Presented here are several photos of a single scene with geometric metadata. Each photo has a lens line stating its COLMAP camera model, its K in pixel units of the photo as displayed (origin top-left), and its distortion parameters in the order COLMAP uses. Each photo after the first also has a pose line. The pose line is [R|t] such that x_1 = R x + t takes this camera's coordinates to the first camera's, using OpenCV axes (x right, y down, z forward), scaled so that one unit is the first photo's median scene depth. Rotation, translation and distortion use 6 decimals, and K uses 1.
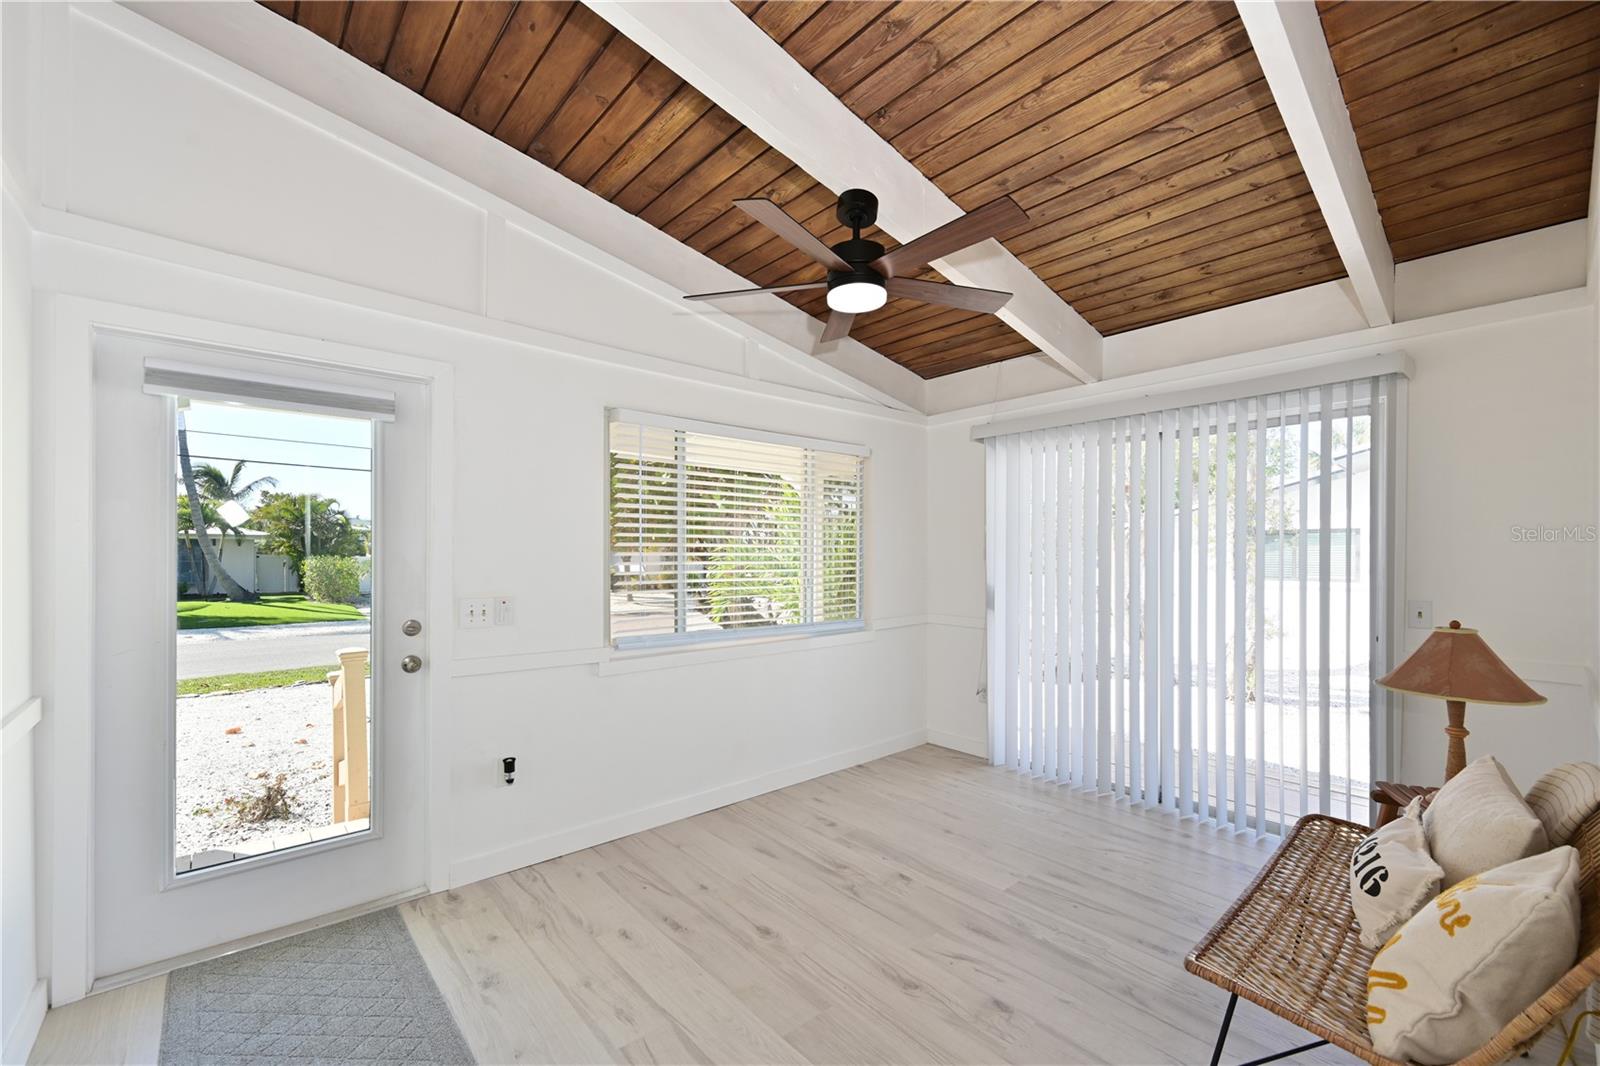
lens RADIAL K [[647.7, 0, 804.8], [0, 647.7, 552.3], [0, 0, 1]] dist [0.001722, 0.000175]
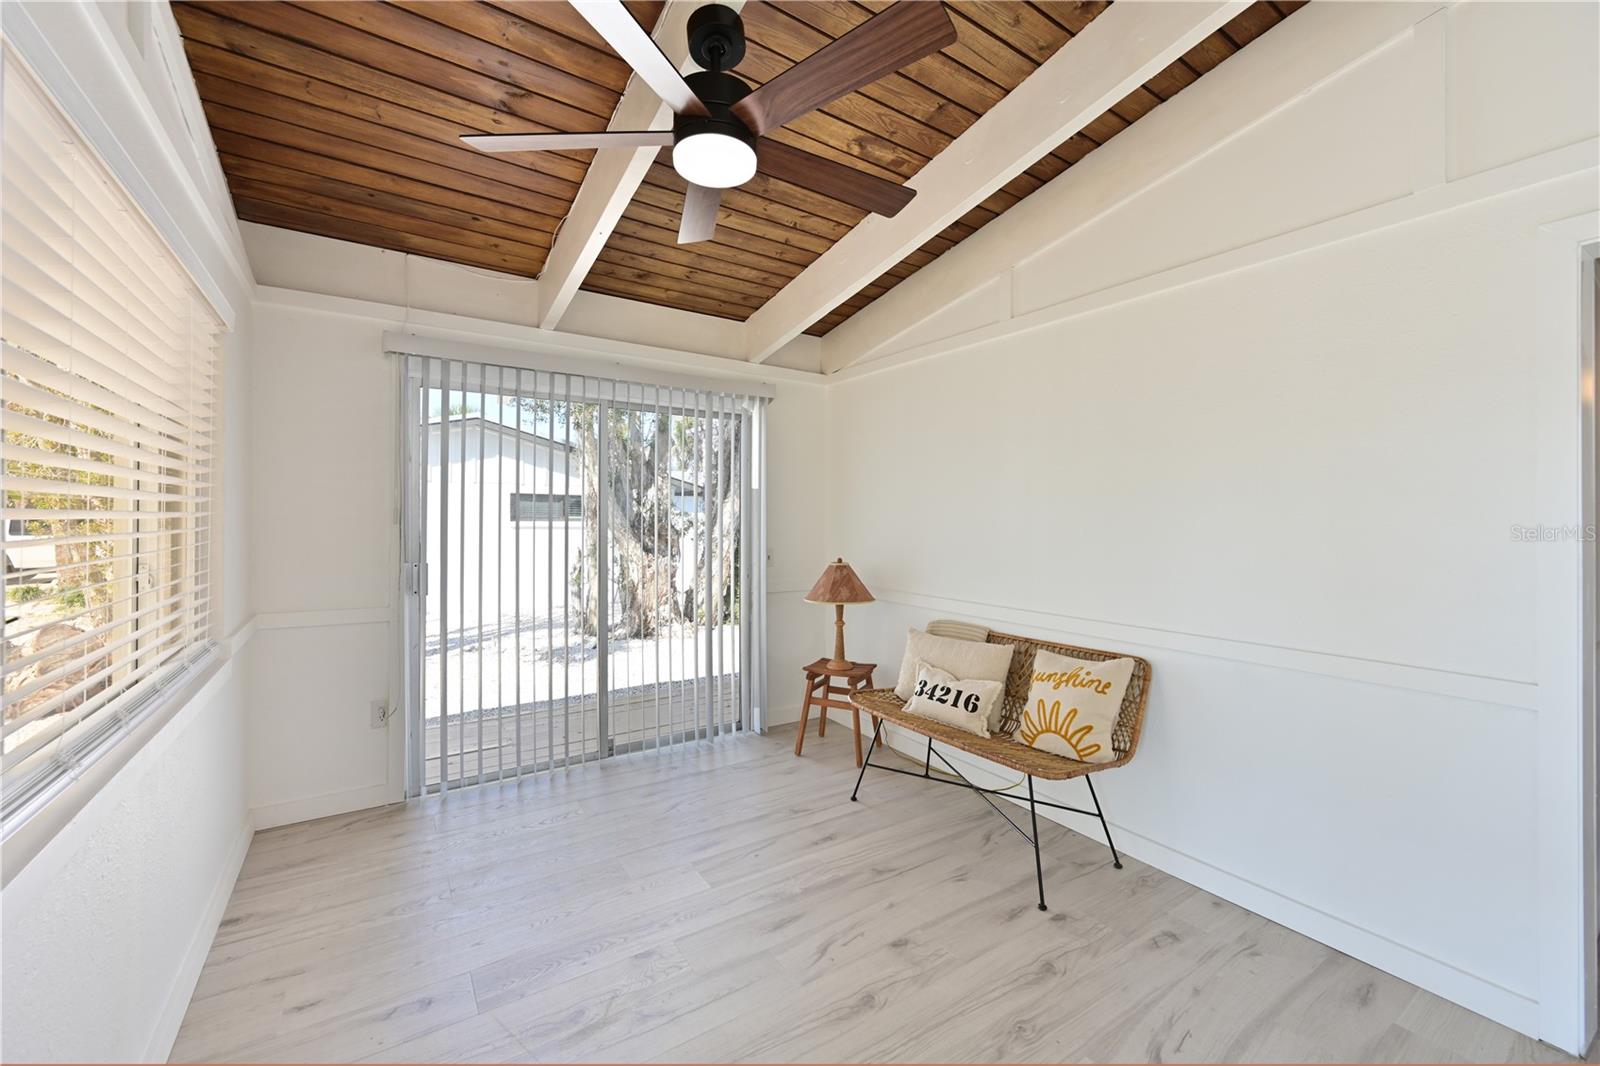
lens RADIAL K [[631.4, 0, 795.7], [0, 631.4, 512.7], [0, 0, 1]] dist [-0.000815, -0.000125]
pose [[0.147976, 0.008299, 0.988956, -0.550628], [-0.008495, 0.999939, -0.007120, 0.000548], [-0.988954, -0.007348, 0.148038, 0.745616]]
